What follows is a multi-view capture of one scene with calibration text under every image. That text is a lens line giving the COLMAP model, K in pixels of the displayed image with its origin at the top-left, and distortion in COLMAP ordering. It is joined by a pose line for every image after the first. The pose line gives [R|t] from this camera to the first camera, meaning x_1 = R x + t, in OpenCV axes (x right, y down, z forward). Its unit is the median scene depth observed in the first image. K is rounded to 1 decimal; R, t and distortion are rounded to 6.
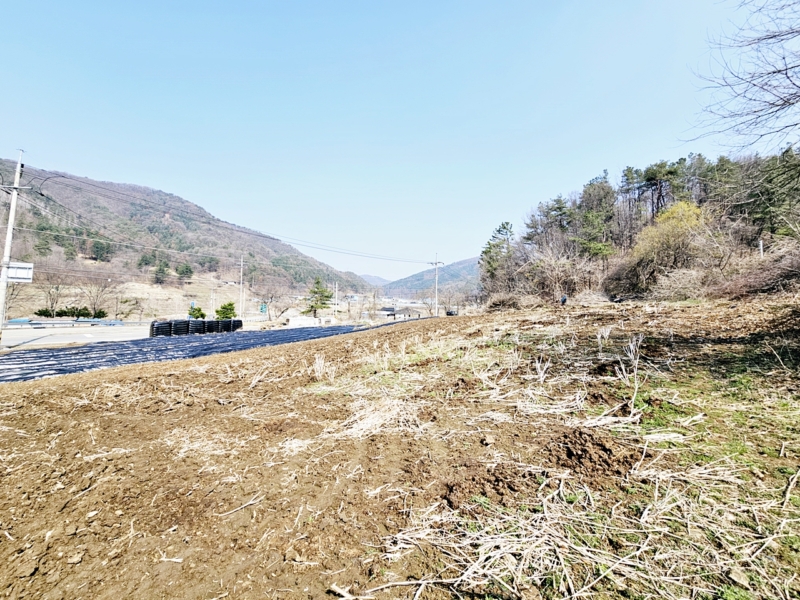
lens RADIAL K [[326.8, 0, 400.0], [0, 326.8, 300.0], [0, 0, 1]] dist [-0.001507, 0.001420]
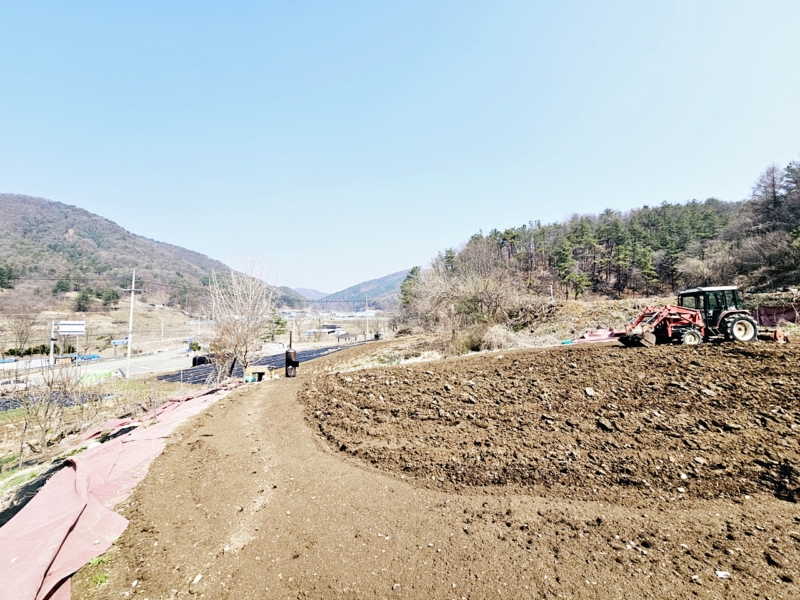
lens RADIAL K [[326.8, 0, 400.0], [0, 326.8, 300.0], [0, 0, 1]] dist [-0.001507, 0.001420]
pose [[0.981135, -0.034694, 0.190186, -0.125878], [0.040760, 0.998775, -0.028073, -0.491451], [-0.188979, 0.035295, 0.981347, -3.157952]]
